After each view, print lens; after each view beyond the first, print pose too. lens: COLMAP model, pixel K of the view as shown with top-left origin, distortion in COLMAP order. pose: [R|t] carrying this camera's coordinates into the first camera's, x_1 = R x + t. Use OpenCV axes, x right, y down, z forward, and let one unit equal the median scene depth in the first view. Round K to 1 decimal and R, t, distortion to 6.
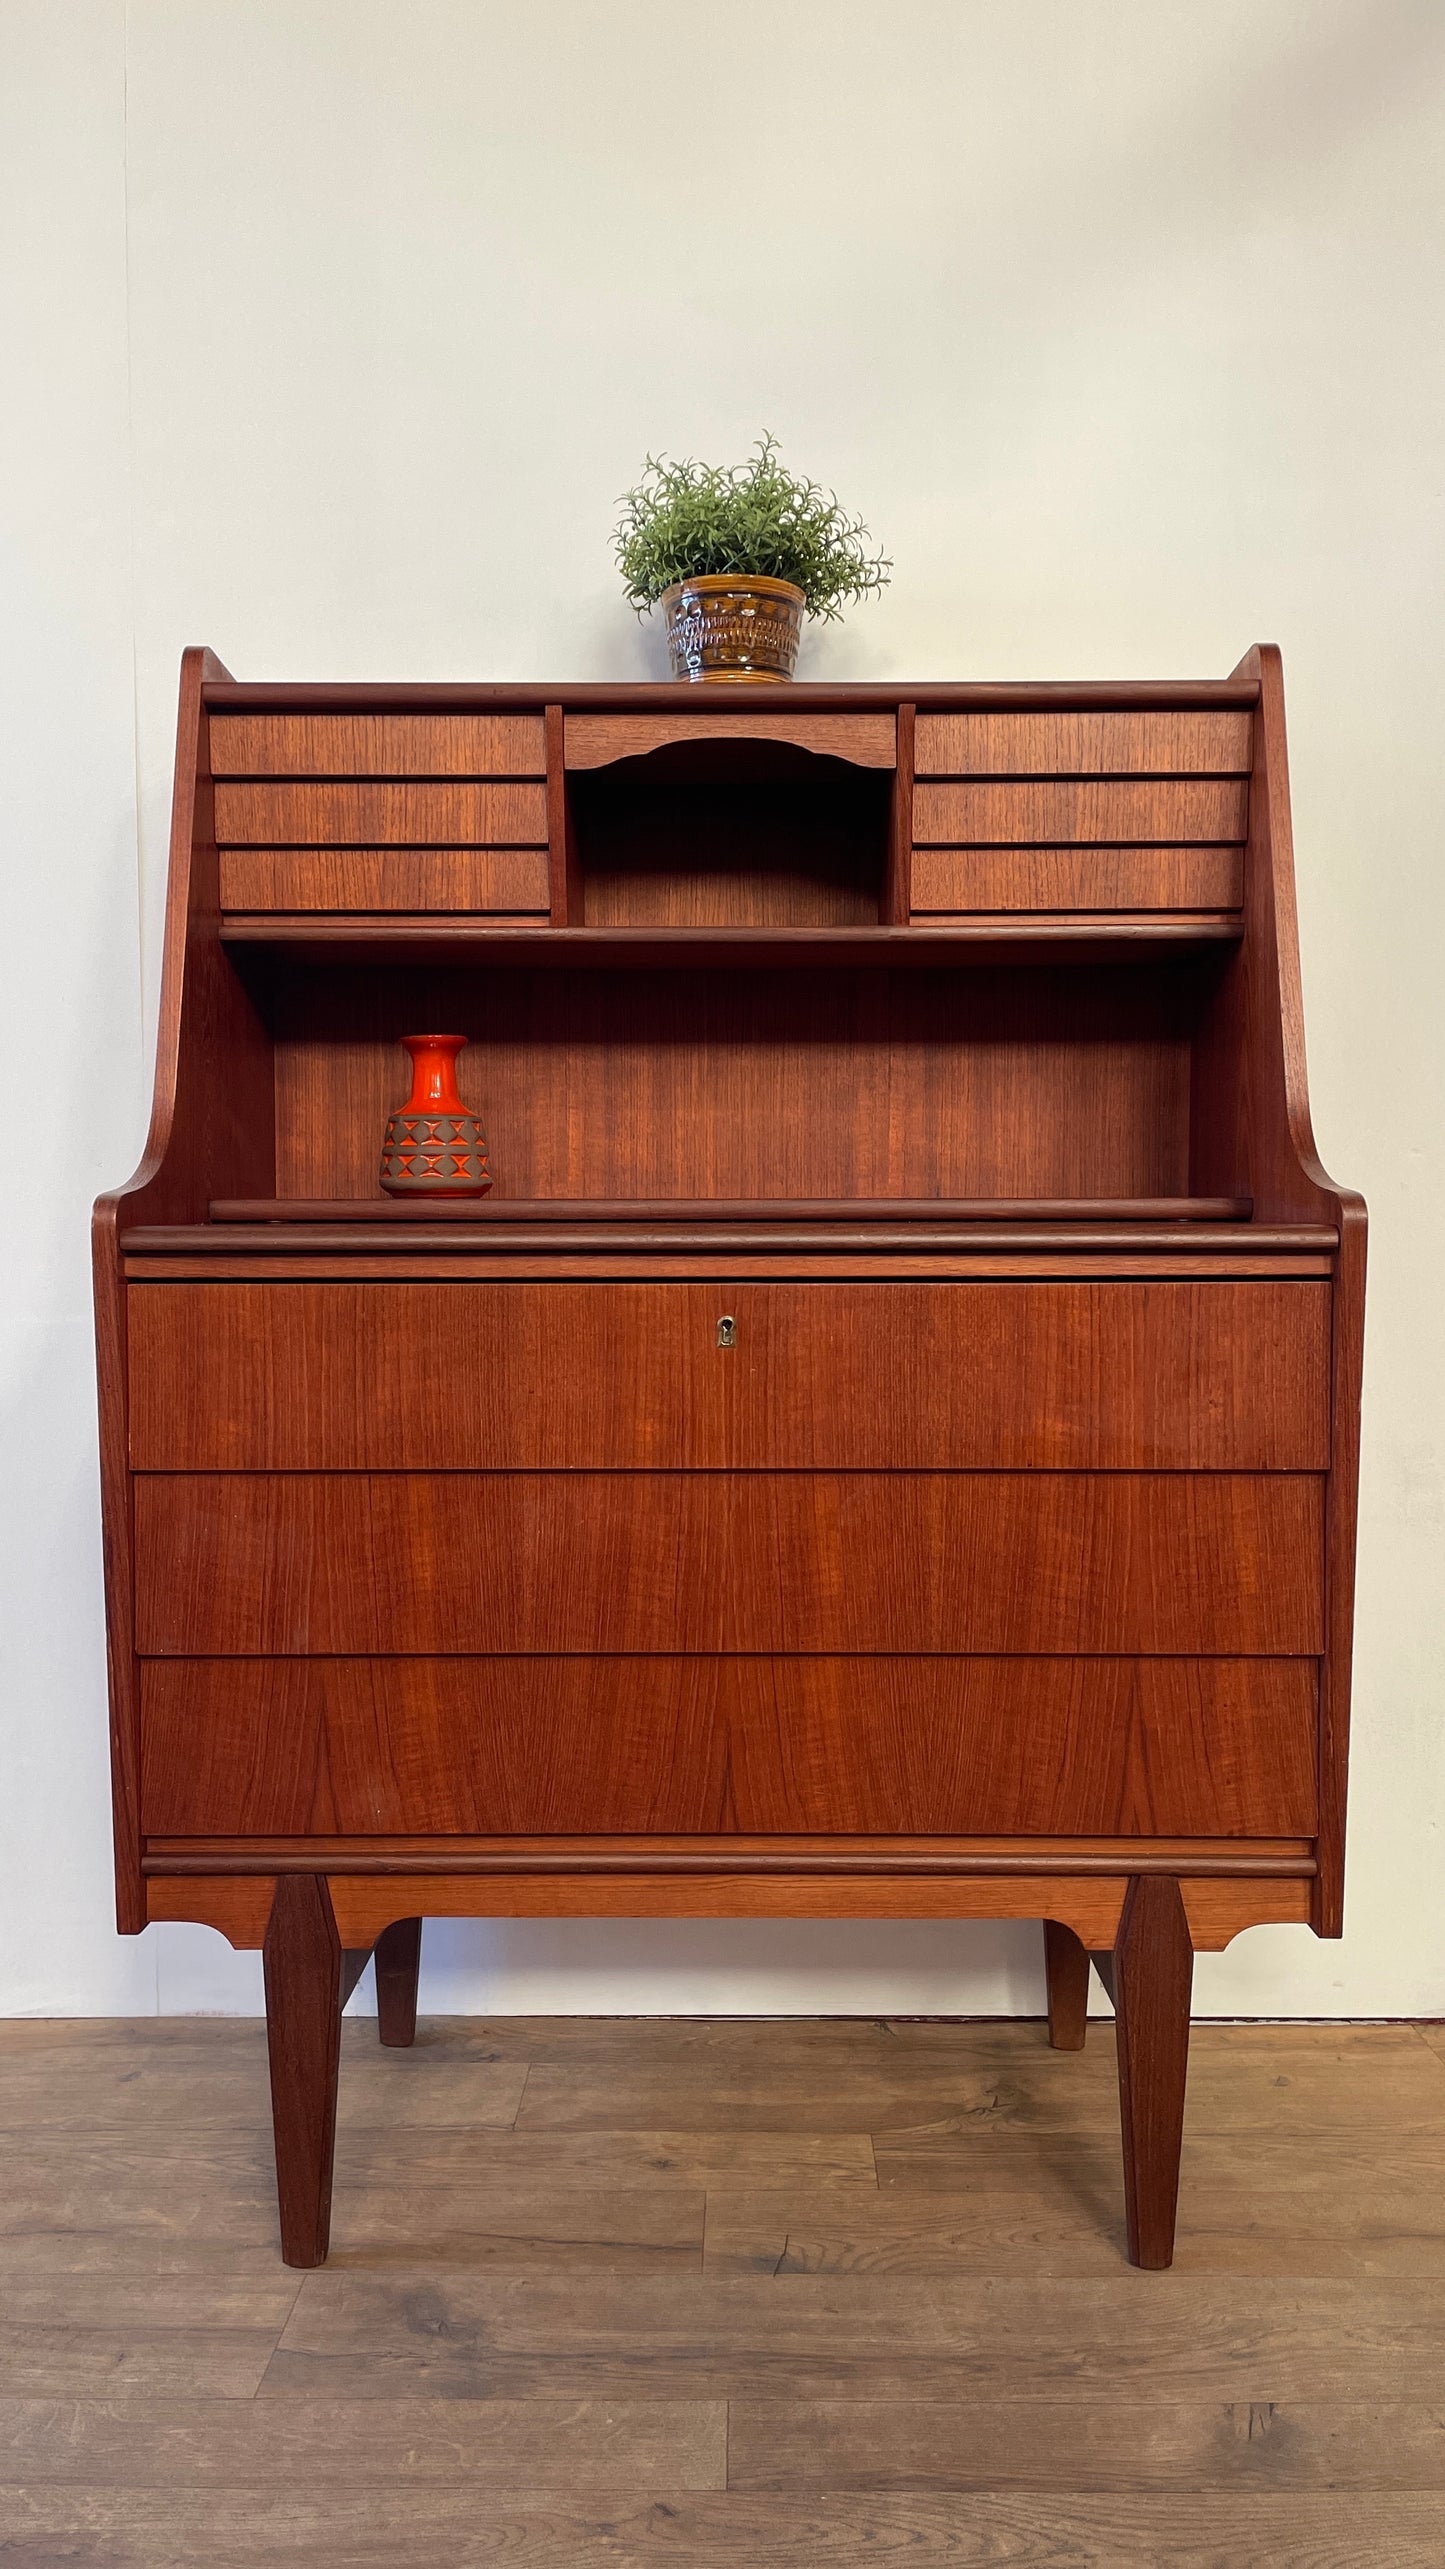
lens RADIAL K [[1933.9, 0, 724.1], [0, 1933.9, 1281.1], [0, 0, 1]] dist [0.087713, -0.114634]
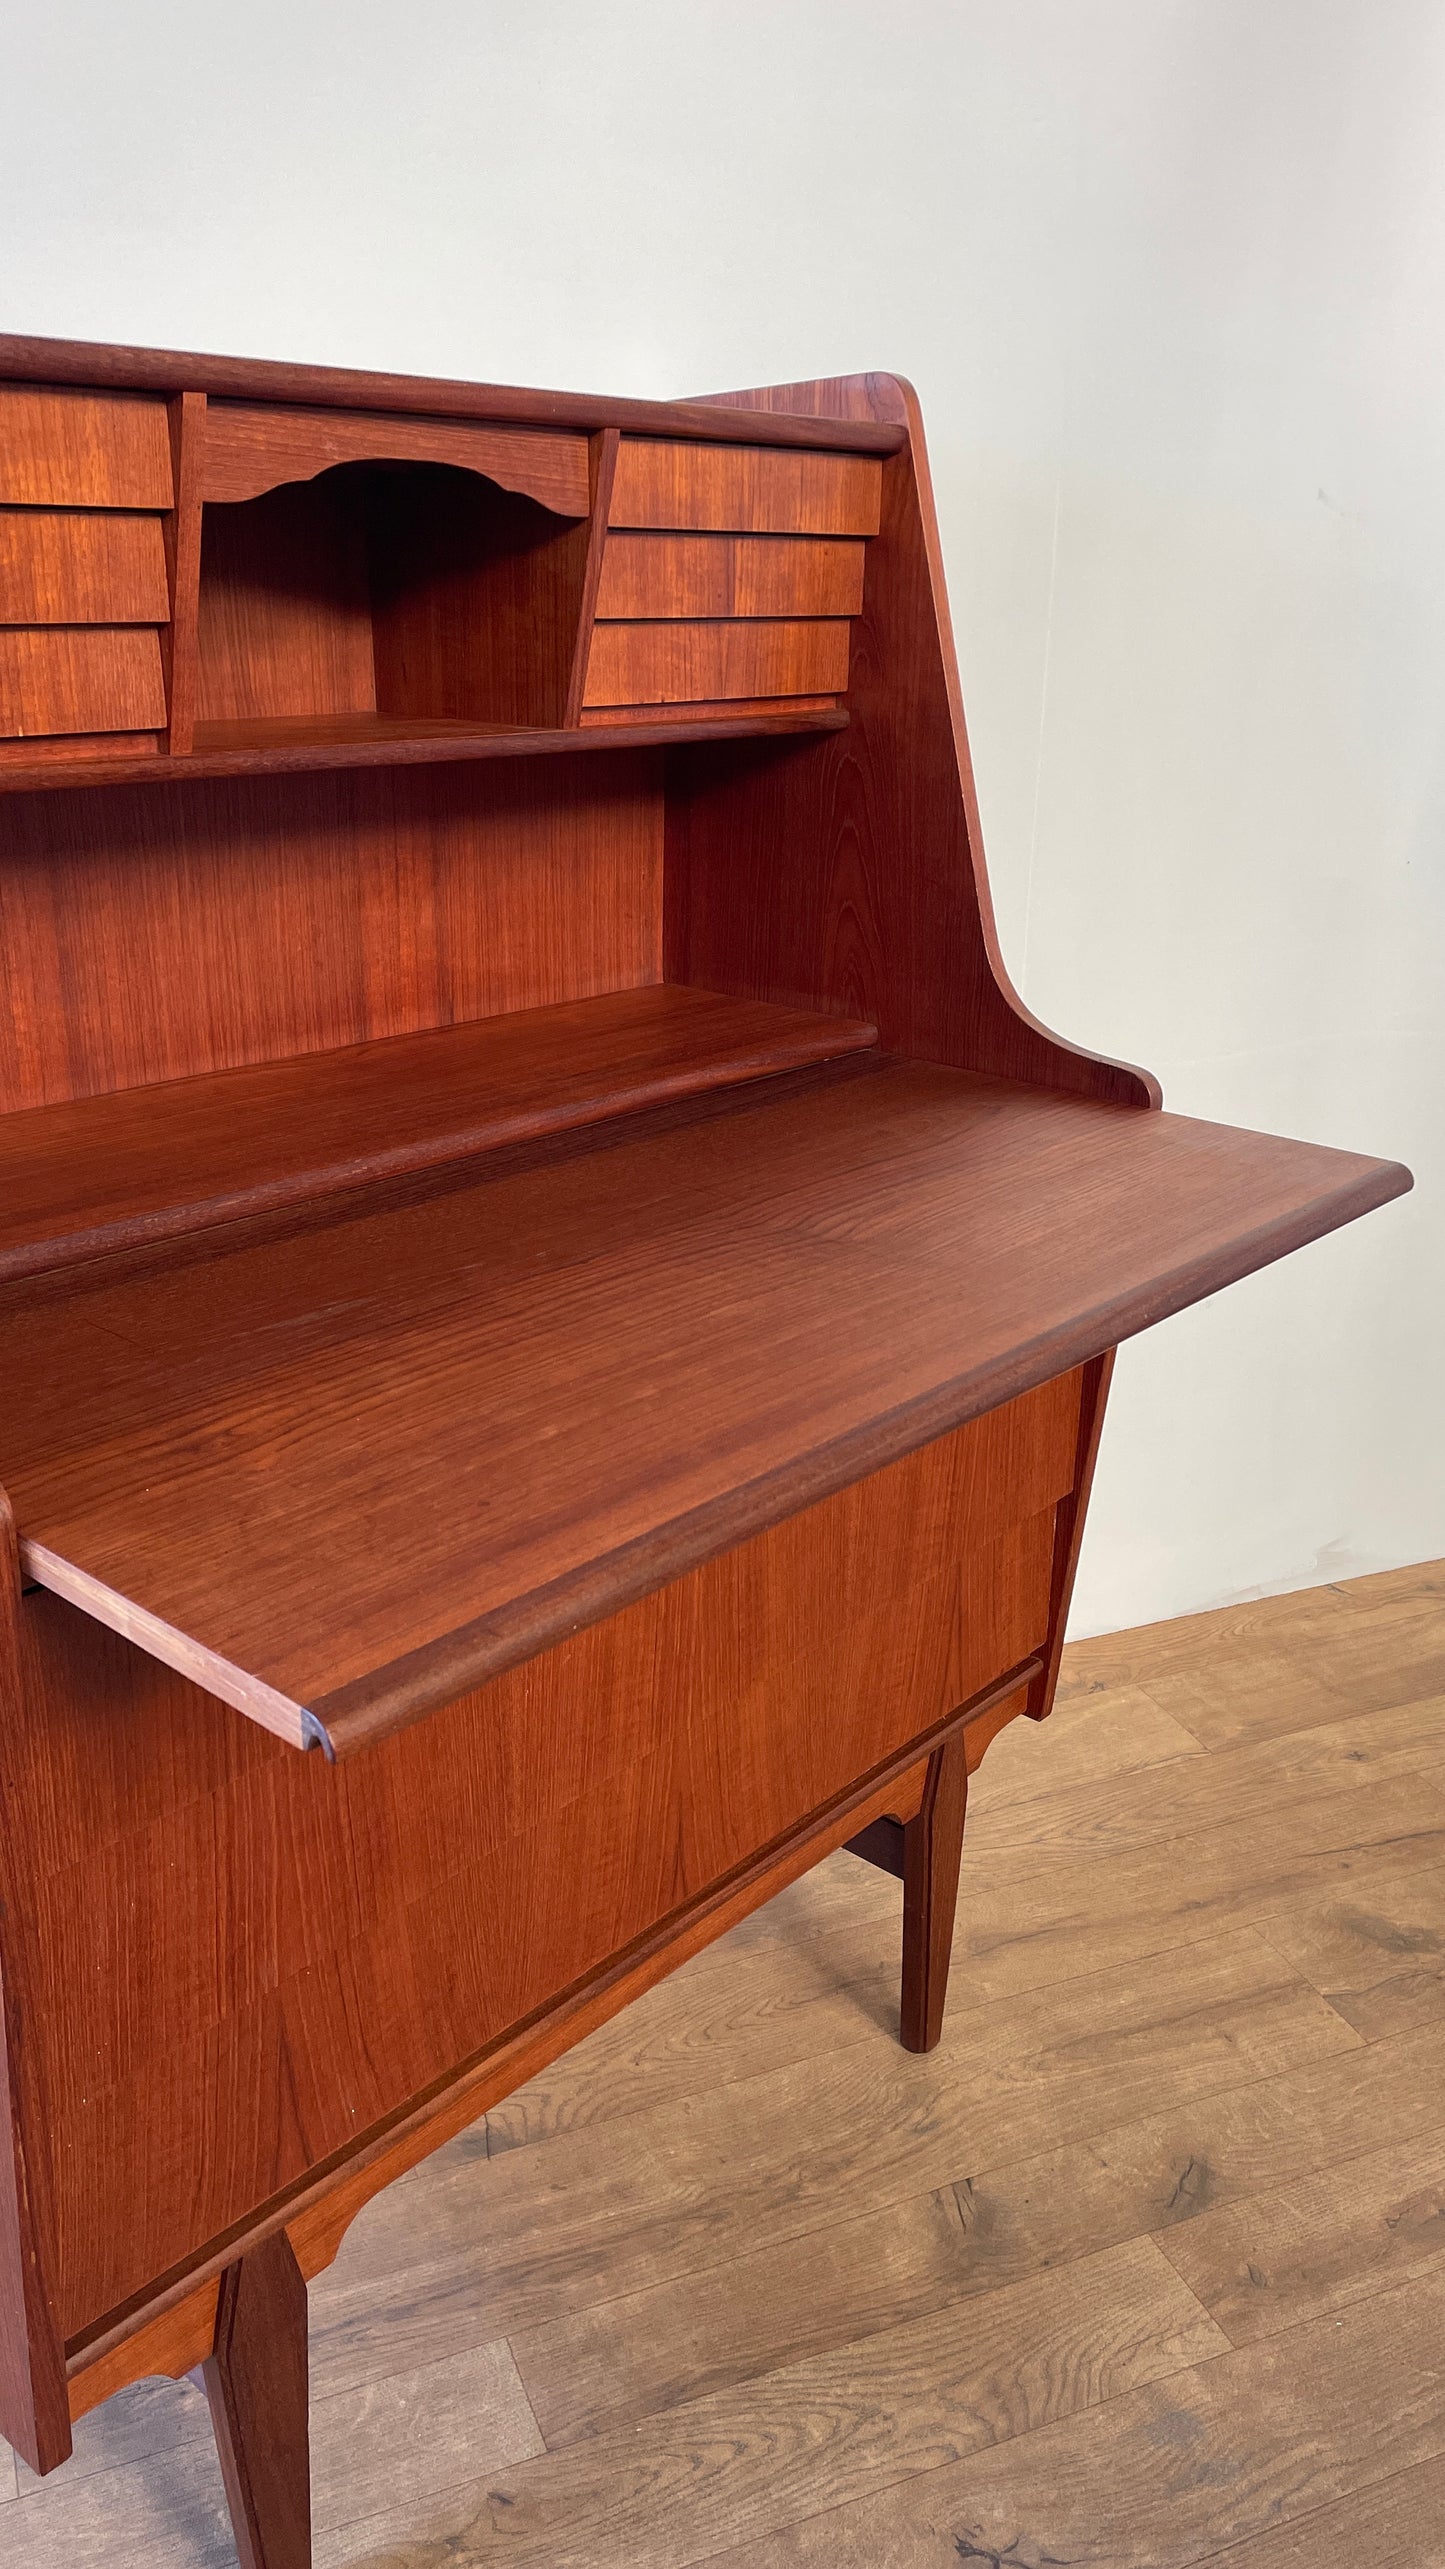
lens RADIAL K [[1933.9, 0, 725.7], [0, 1933.9, 1269.0], [0, 0, 1]] dist [0.087713, -0.114634]
pose [[0.654143, -0.248619, 0.714342, -0.531149], [0.009835, 0.947150, 0.320639, -0.259458], [-0.756307, -0.202718, 0.622017, 0.502690]]
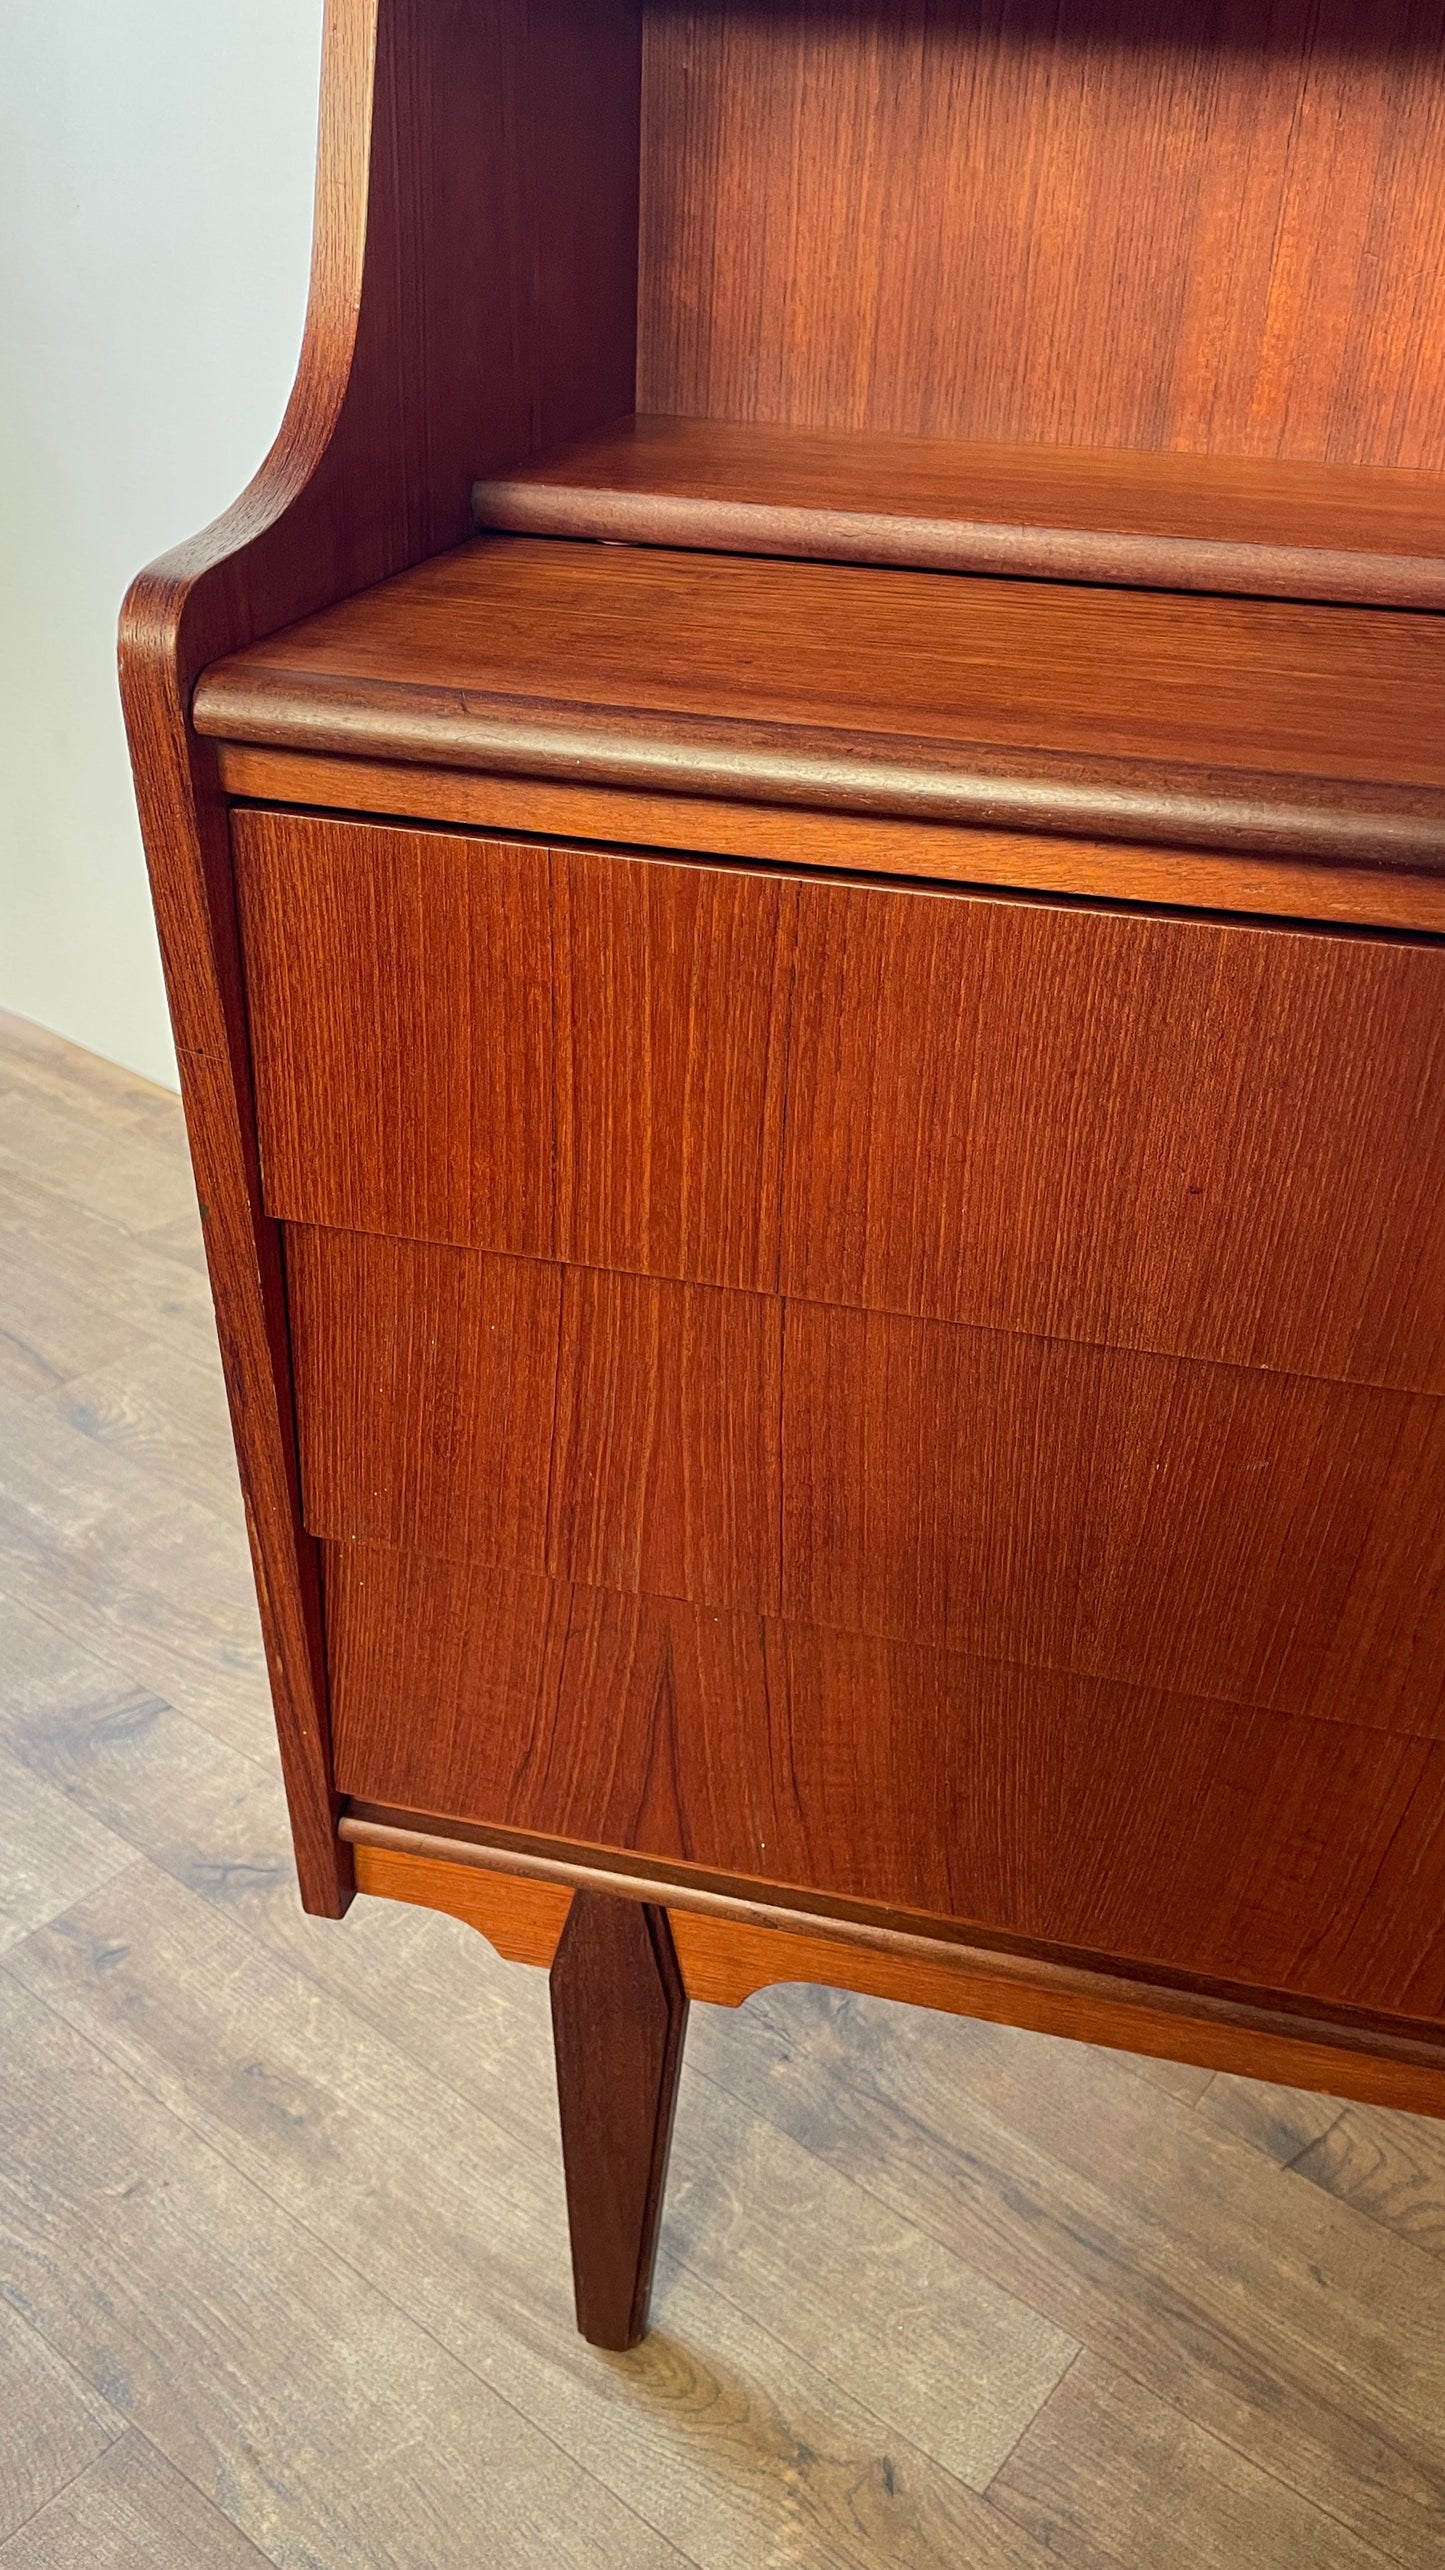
lens RADIAL K [[2001.9, 0, 739.7], [0, 2001.9, 1271.6], [0, 0, 1]] dist [0.050696, -0.057991]
pose [[0.976645, 0.142504, -0.160802, -0.119090], [-0.053976, 0.887129, 0.458355, -0.107751], [0.207969, -0.438971, 0.874101, 0.598694]]
